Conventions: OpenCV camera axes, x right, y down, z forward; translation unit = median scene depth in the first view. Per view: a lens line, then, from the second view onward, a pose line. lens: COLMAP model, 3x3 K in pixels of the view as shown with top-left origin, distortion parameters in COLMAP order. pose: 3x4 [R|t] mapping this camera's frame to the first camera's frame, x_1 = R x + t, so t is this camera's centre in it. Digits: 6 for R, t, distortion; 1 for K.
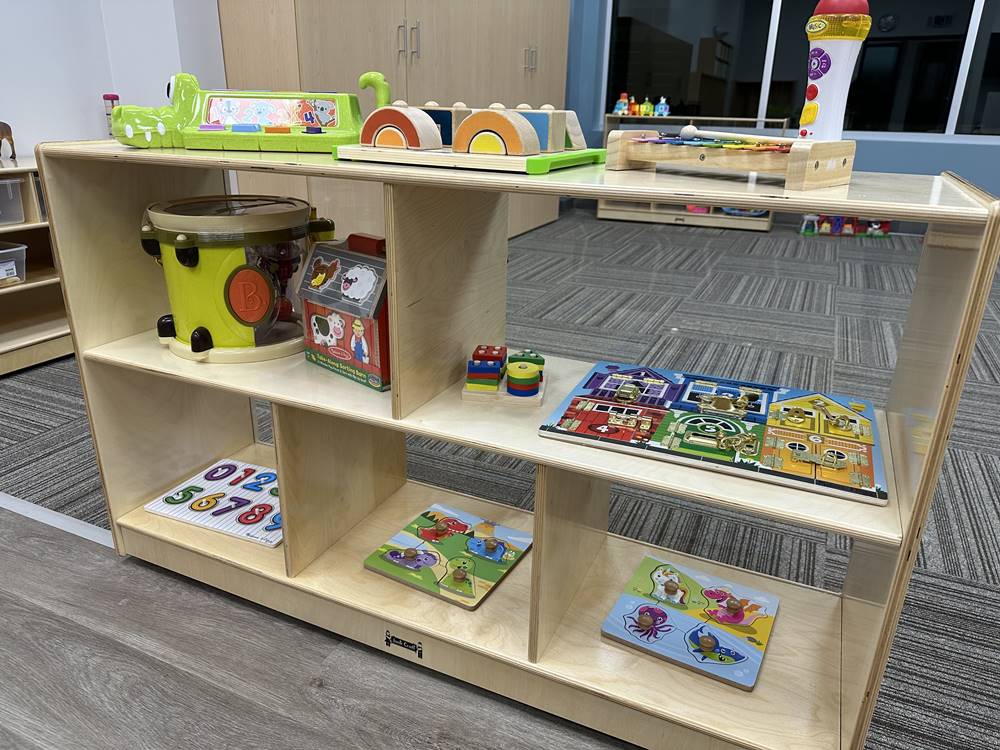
lens RADIAL K [[712.7, 0, 514.3], [0, 712.7, 371.3], [0, 0, 1]] dist [-0.012388, -0.009369]
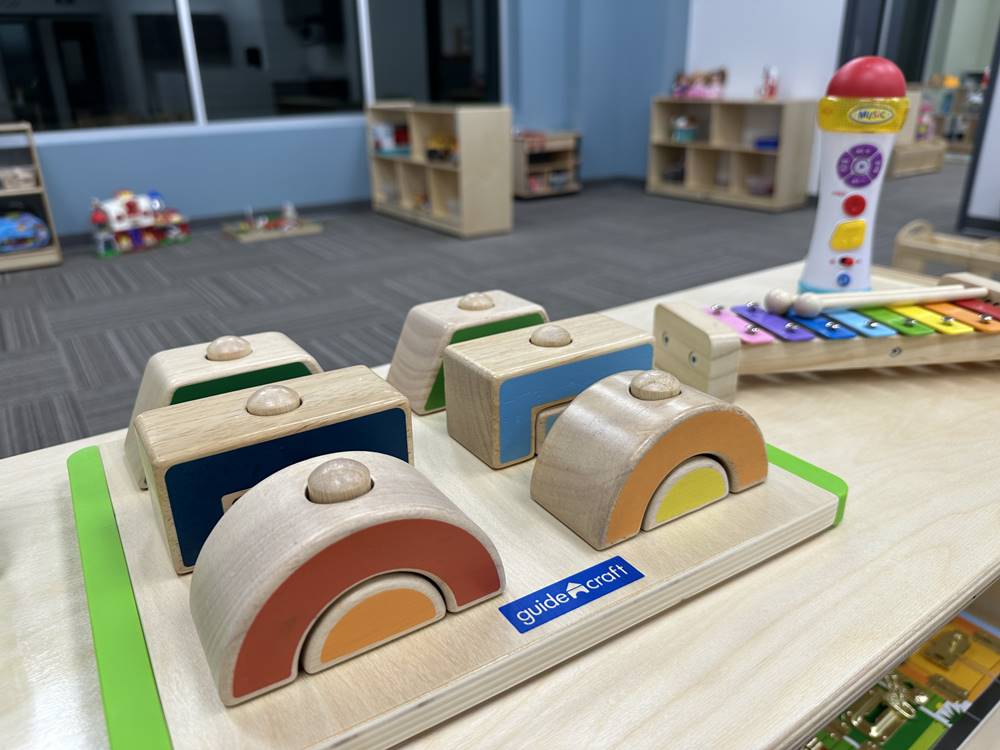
lens RADIAL K [[712.7, 0, 514.3], [0, 712.7, 371.3], [0, 0, 1]] dist [-0.012388, -0.009369]
pose [[0.523955, -0.348729, 0.777084, -0.311934], [0.329329, 0.924331, 0.192756, -0.434750], [-0.785502, 0.154921, 0.599155, 0.779027]]
